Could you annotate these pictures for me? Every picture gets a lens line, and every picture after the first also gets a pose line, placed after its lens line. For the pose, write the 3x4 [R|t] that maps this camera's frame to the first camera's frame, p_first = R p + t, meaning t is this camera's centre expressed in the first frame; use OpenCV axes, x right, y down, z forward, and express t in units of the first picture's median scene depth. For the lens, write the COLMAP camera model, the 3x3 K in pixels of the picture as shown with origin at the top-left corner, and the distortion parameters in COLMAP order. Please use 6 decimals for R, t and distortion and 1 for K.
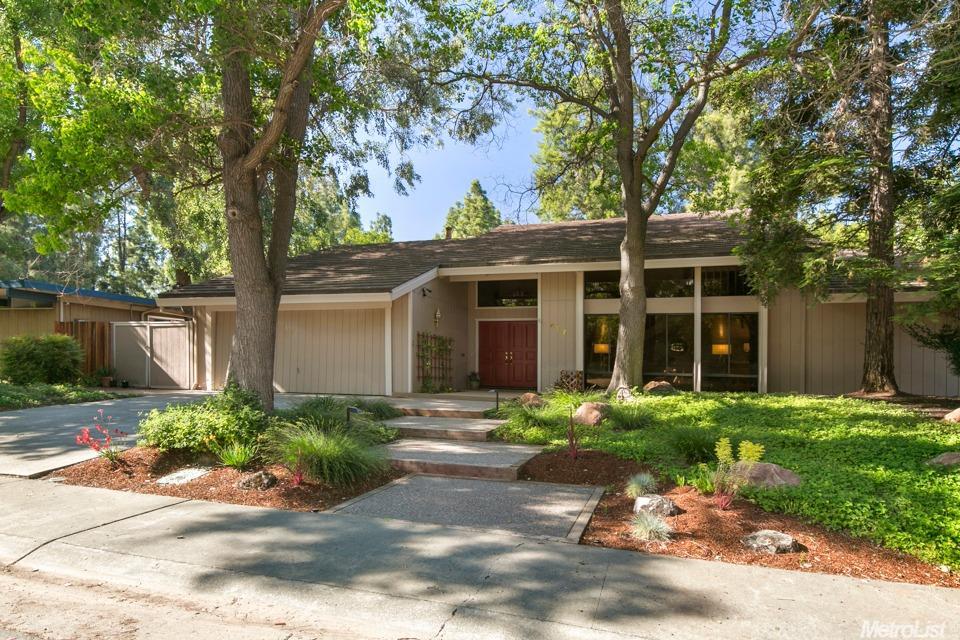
lens RADIAL K [[545.7, 0, 482.5], [0, 545.7, 318.6], [0, 0, 1]] dist [0.039969, 0.000353]
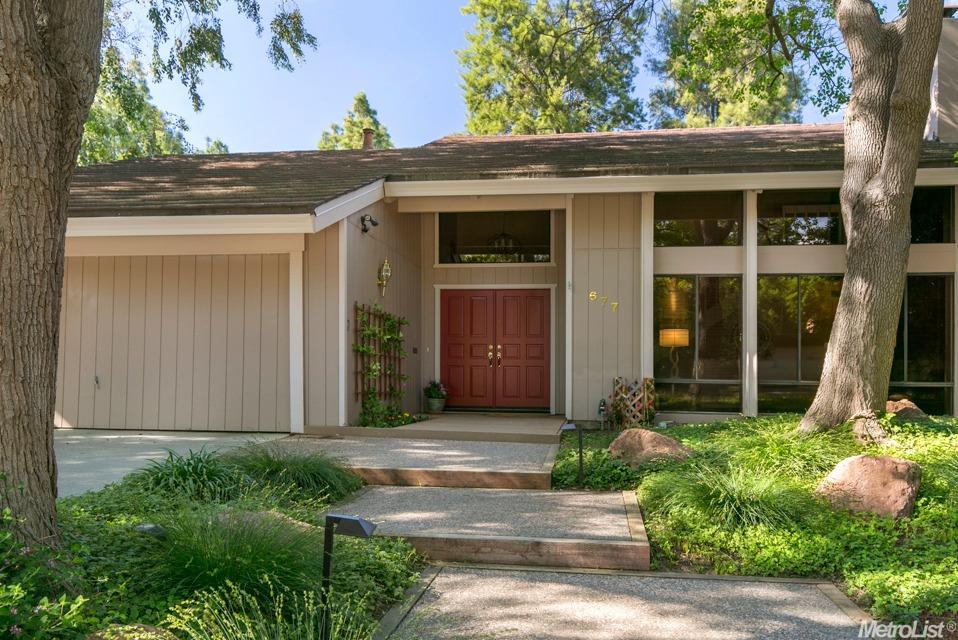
lens RADIAL K [[774.2, 0, 478.3], [0, 774.2, 323.6], [0, 0, 1]] dist [0.007264, -0.015179]
pose [[0.988211, 0.003129, 0.153067, -0.092220], [-0.007032, 0.999664, 0.024966, 0.020002], [-0.152938, -0.025748, 0.987900, 0.232122]]
